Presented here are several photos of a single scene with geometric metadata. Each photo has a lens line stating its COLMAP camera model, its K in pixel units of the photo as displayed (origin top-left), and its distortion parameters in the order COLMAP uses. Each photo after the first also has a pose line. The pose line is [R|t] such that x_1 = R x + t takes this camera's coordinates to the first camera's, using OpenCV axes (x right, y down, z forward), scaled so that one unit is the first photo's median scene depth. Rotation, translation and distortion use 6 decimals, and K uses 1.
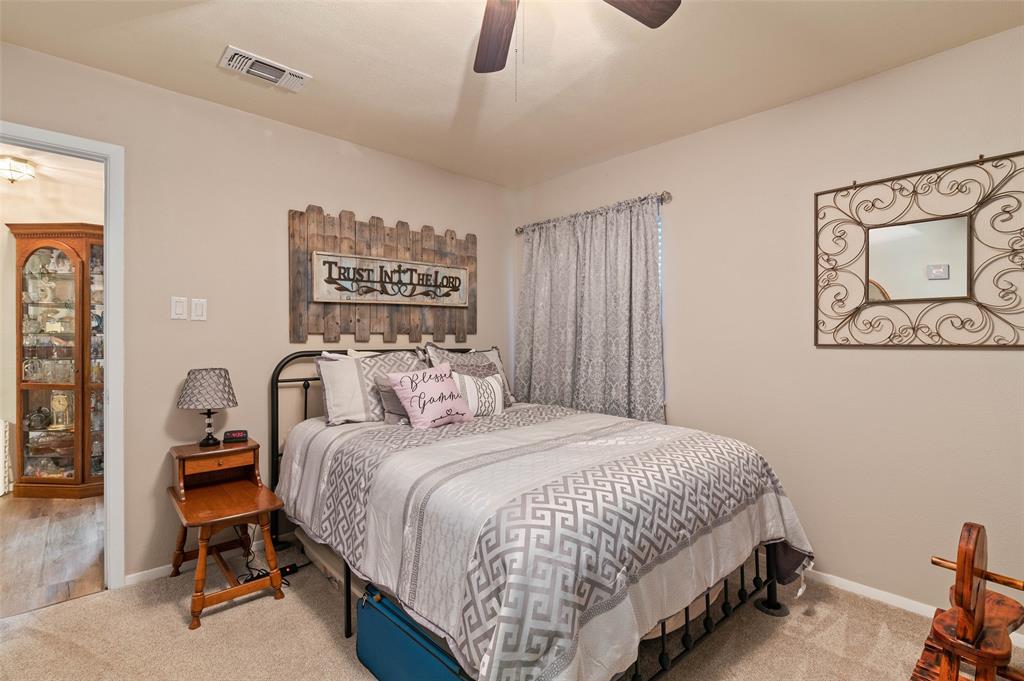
lens RADIAL K [[475.3, 0, 513.6], [0, 475.3, 340.7], [0, 0, 1]] dist [-0.010668, 0.002168]
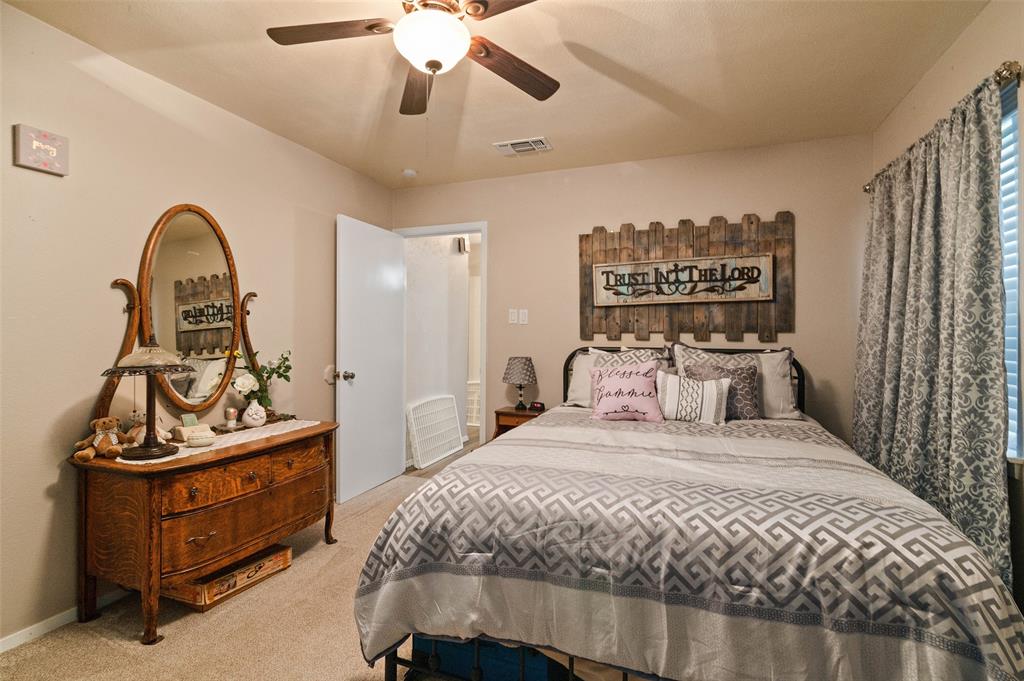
lens RADIAL K [[475.3, 0, 514.3], [0, 475.3, 335.5], [0, 0, 1]] dist [-0.010668, 0.002168]
pose [[0.447286, -0.001025, -0.894391, 0.519290], [-0.008979, 0.999944, -0.005637, 0.000843], [0.894346, 0.010552, 0.447251, 0.248811]]
